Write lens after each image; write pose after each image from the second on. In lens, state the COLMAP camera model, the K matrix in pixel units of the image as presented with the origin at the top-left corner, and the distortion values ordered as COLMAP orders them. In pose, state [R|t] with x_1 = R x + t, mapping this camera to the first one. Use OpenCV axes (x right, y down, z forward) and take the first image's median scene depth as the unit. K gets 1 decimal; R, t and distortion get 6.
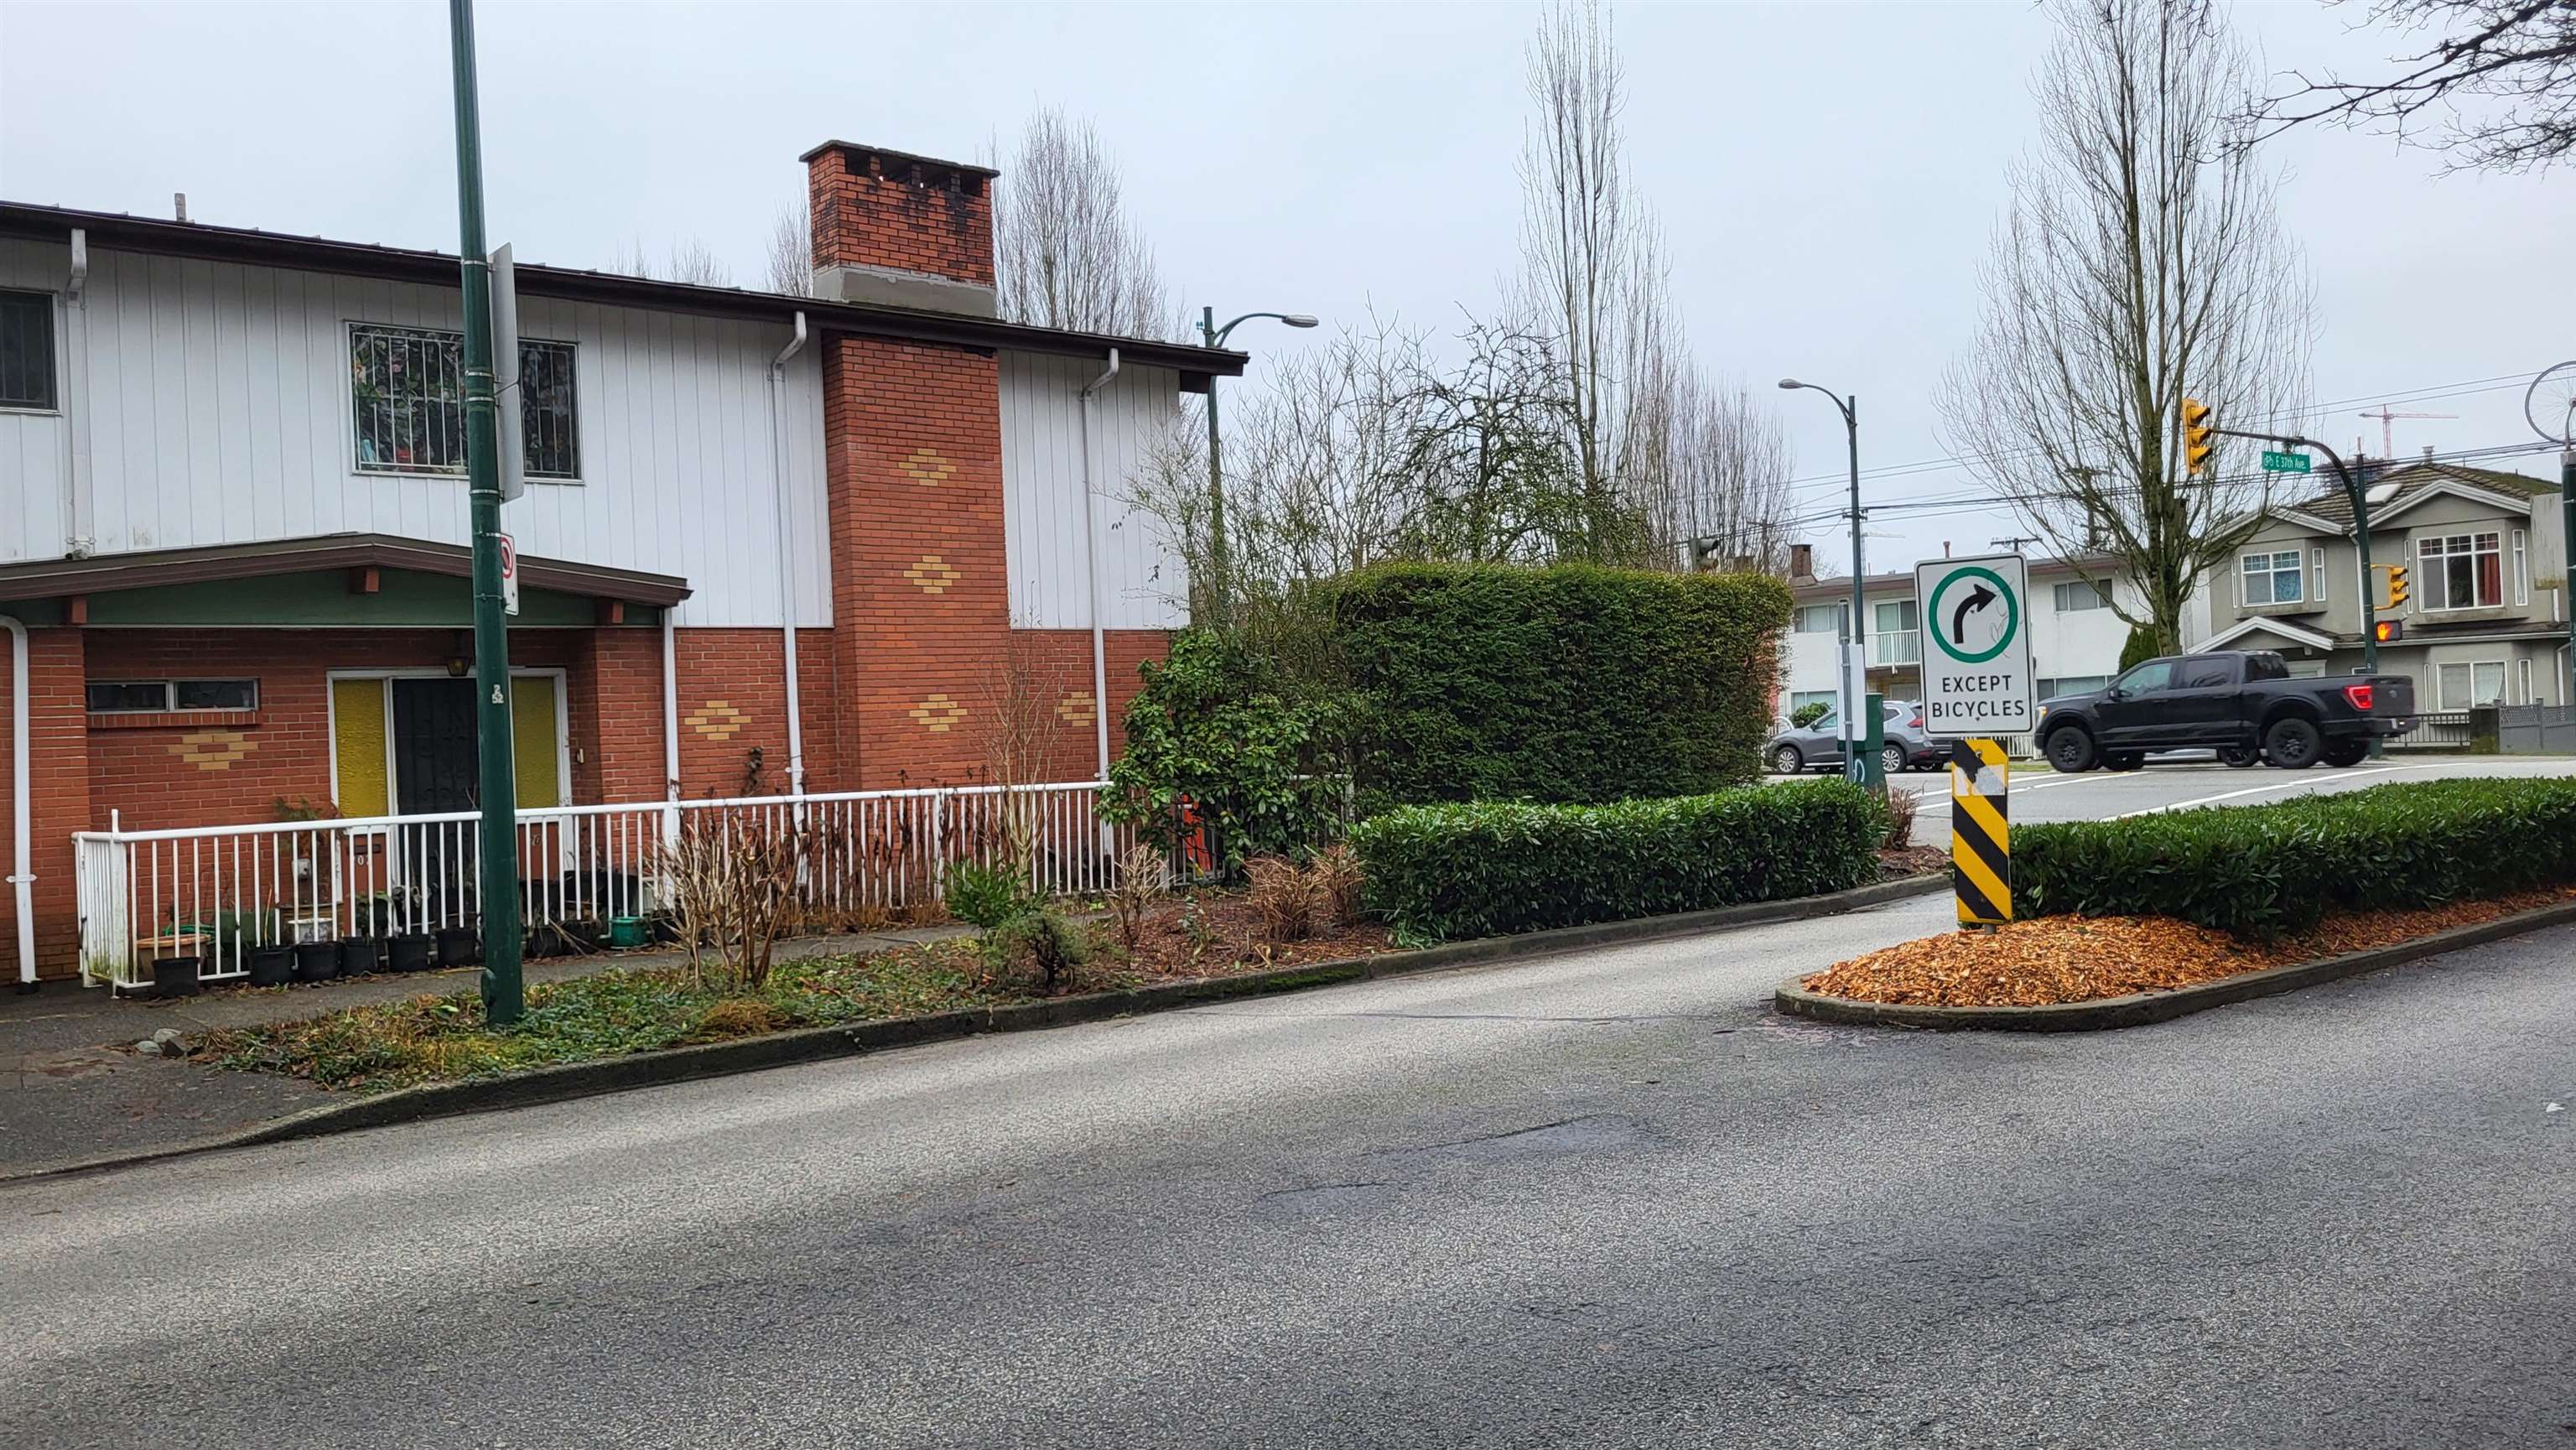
lens RADIAL K [[1977.0, 0, 1281.3], [0, 1977.0, 717.9], [0, 0, 1]] dist [0.046898, -0.031625]
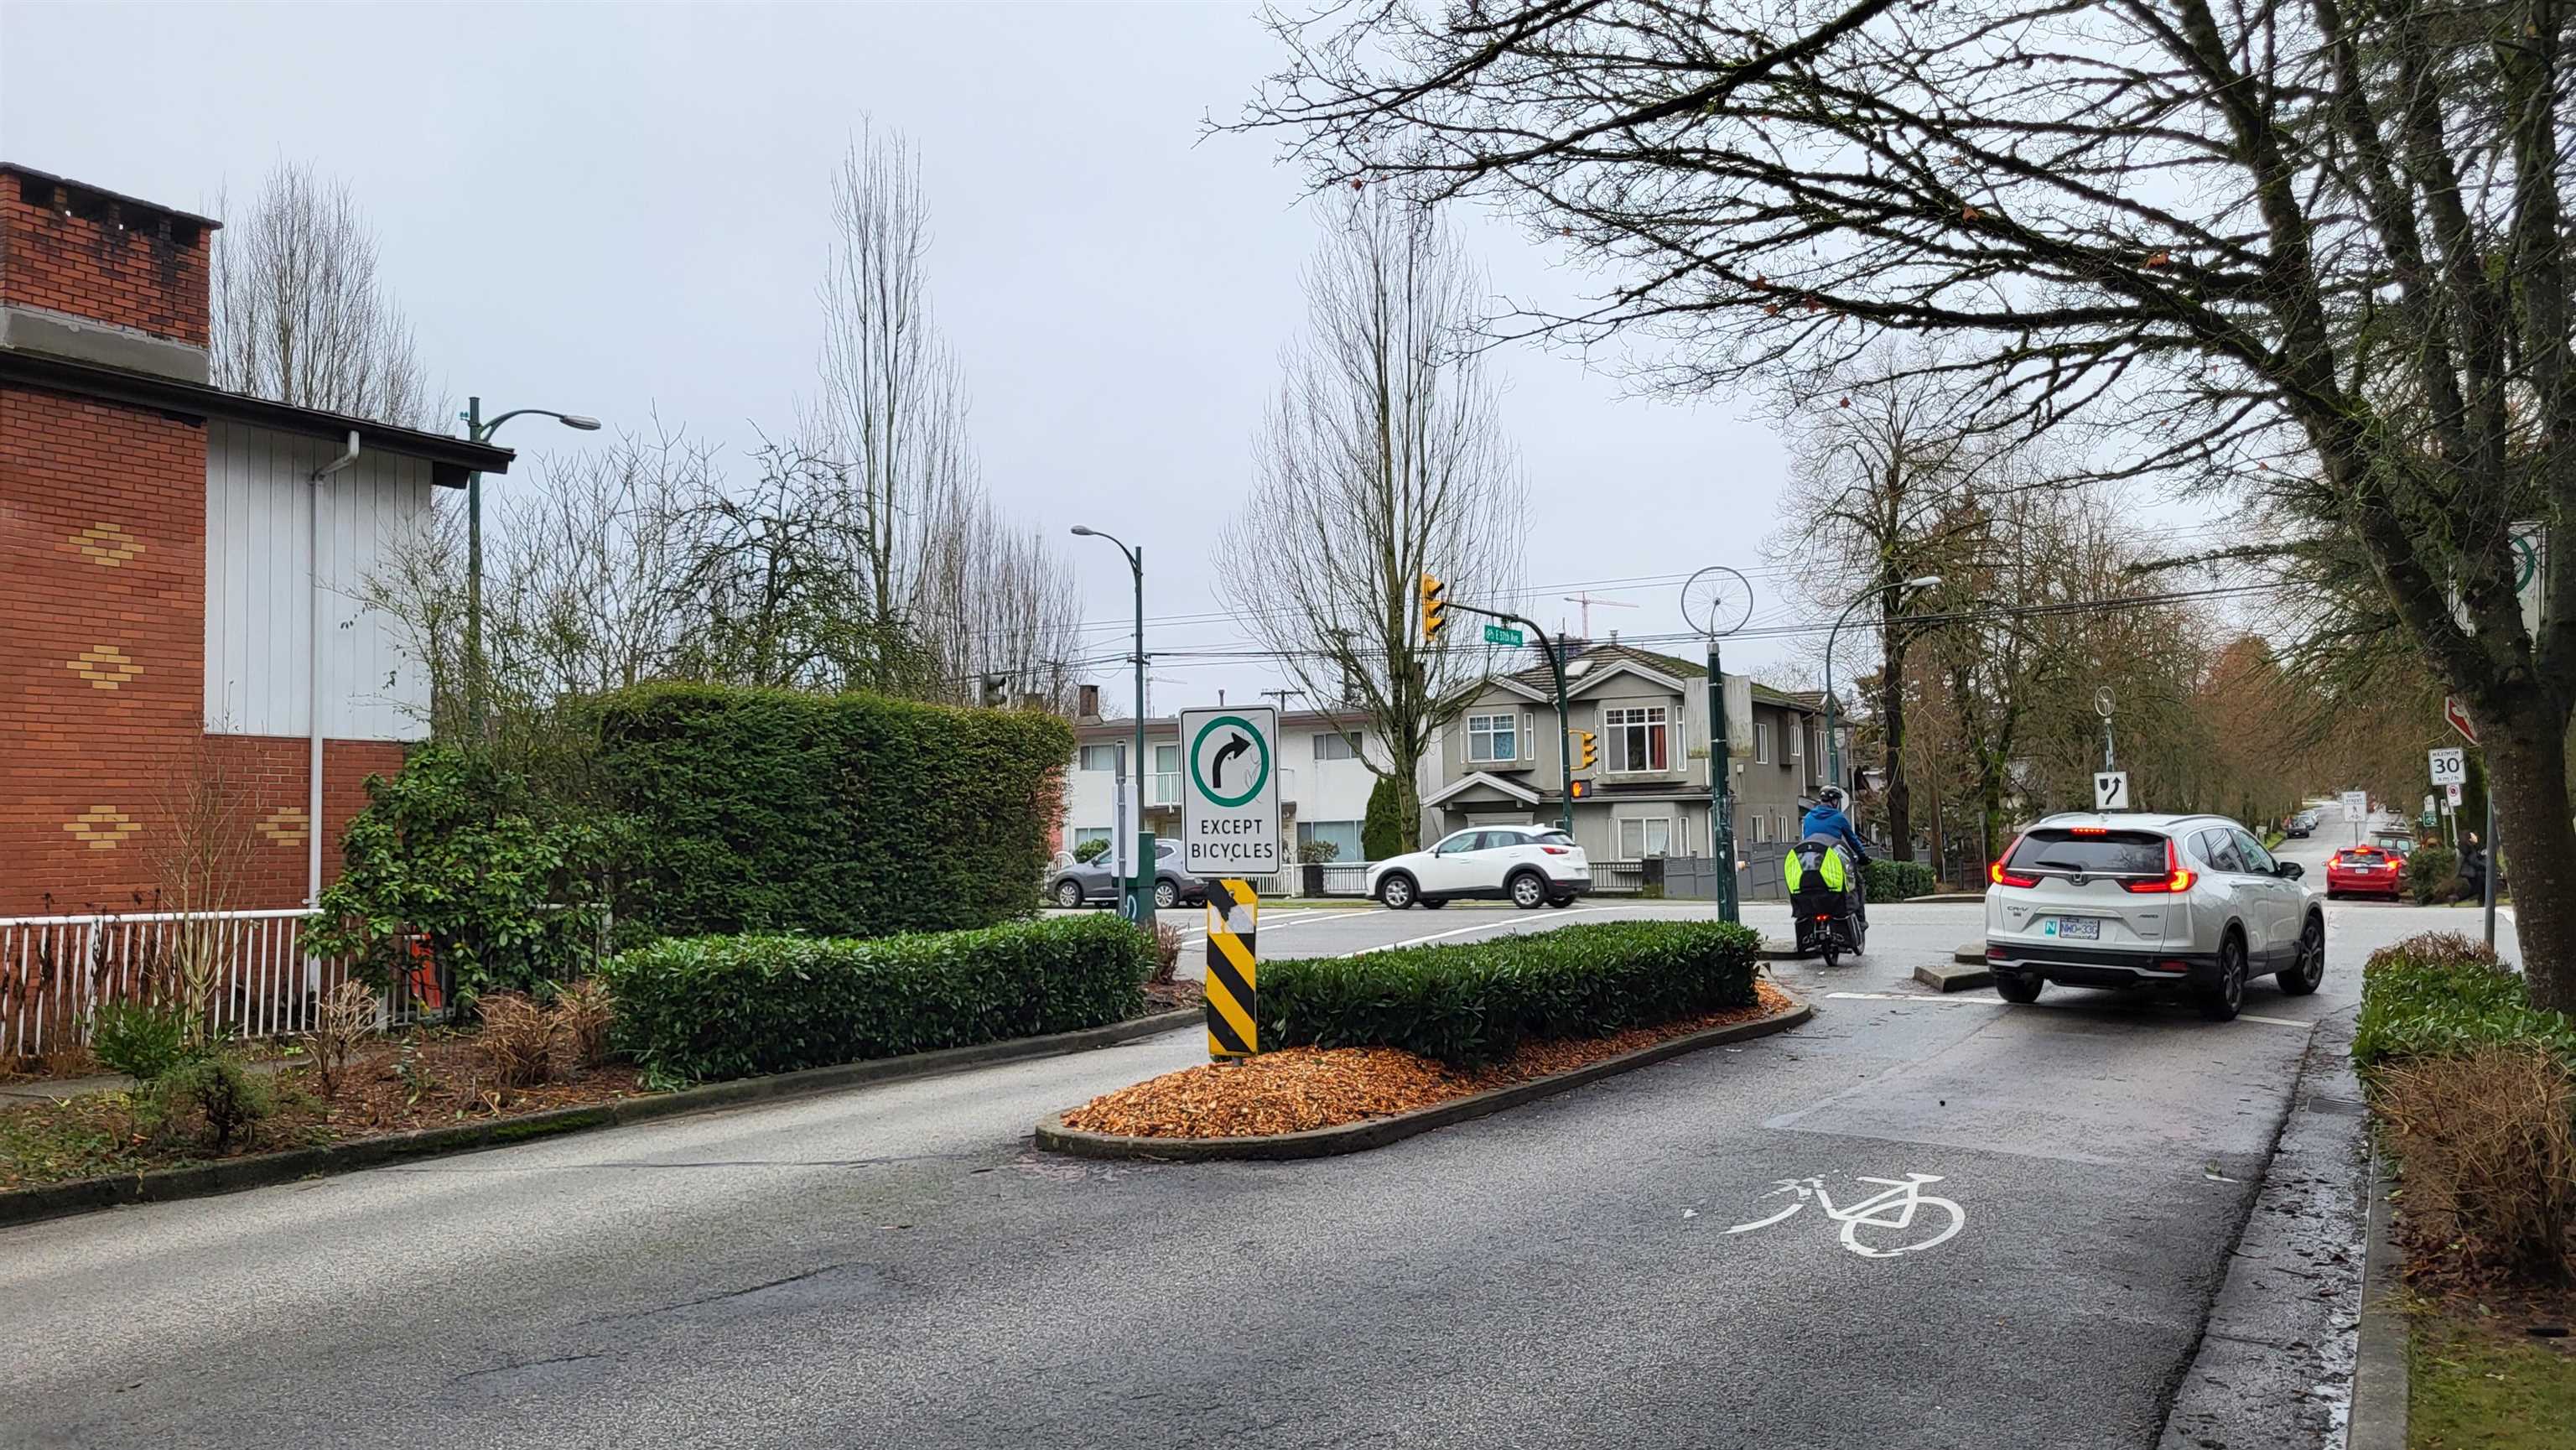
lens RADIAL K [[1977.0, 0, 1281.3], [0, 1977.0, 717.9], [0, 0, 1]] dist [0.046898, -0.031625]
pose [[0.937462, 0.046841, 0.344922, 0.005331], [-0.023946, 0.997235, -0.070342, -0.000901], [-0.347263, 0.057684, 0.935992, 0.002084]]
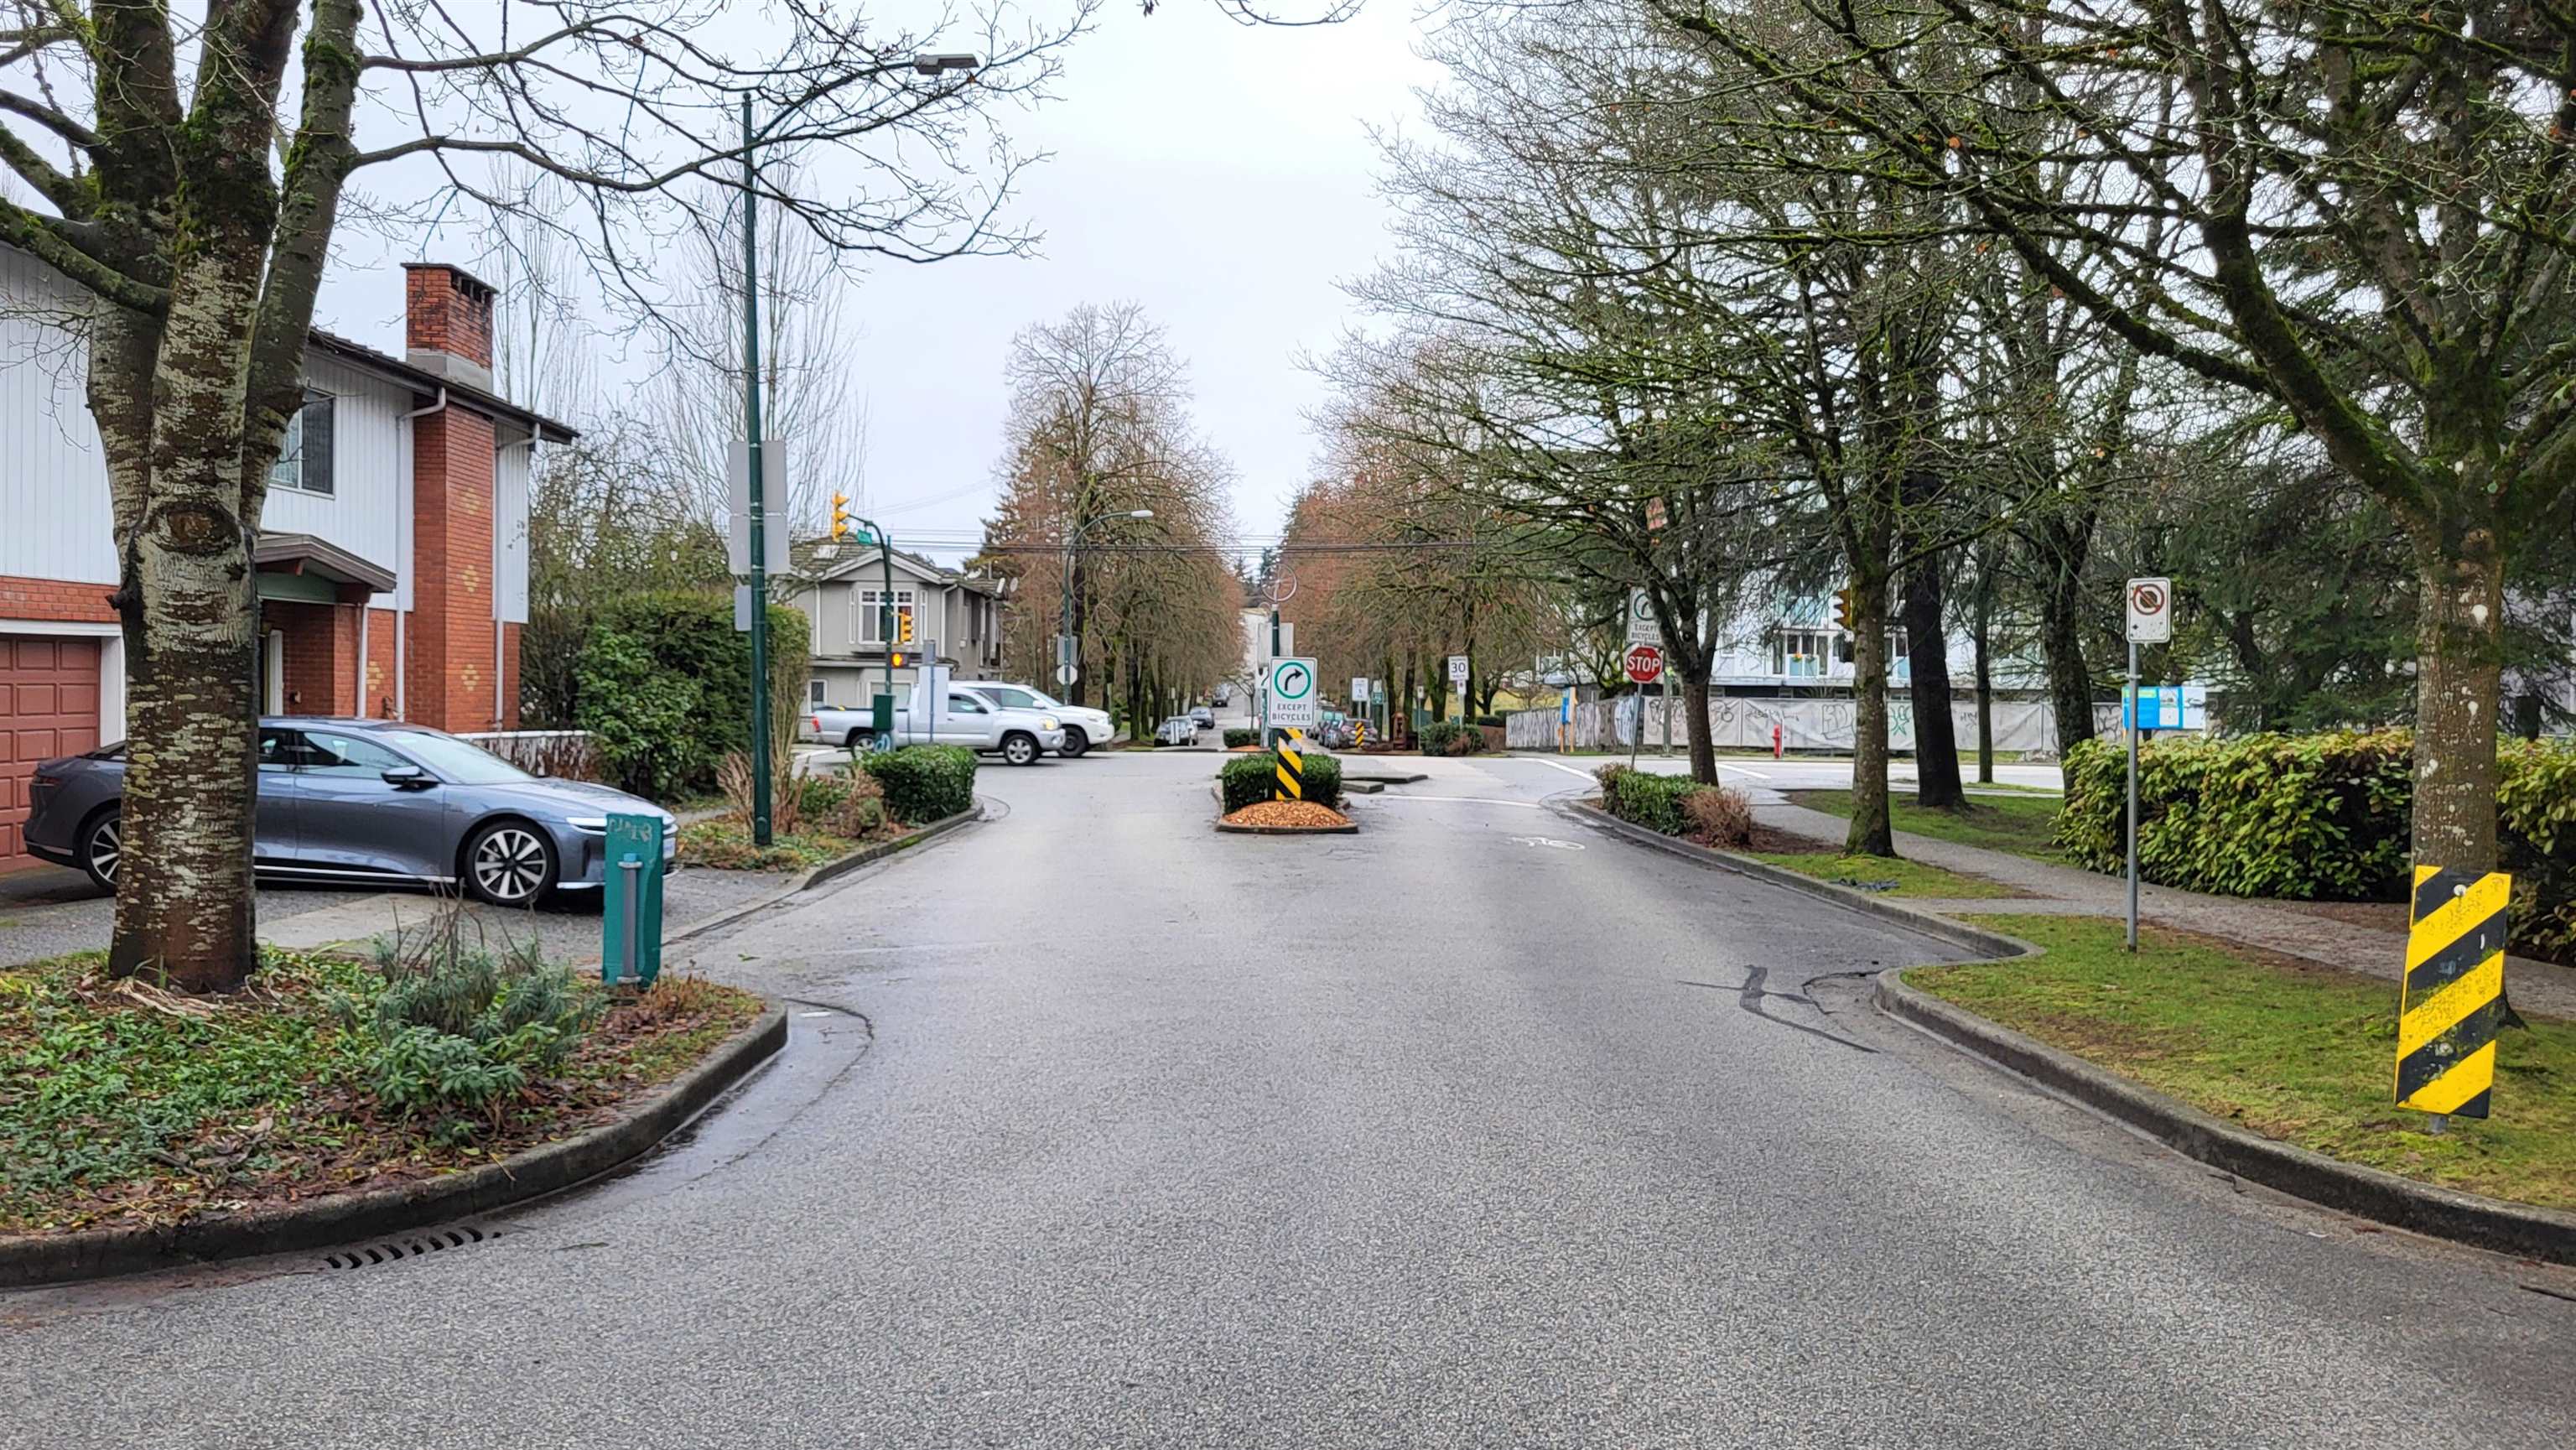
lens RADIAL K [[2079.7, 0, 1280.2], [0, 2079.7, 725.0], [0, 0, 1]] dist [0.046605, -0.033194]
pose [[0.633341, 0.040586, 0.772808, -0.973537], [-0.048309, 0.998750, -0.012861, 0.022942], [-0.772364, -0.029188, 0.634509, -0.388634]]
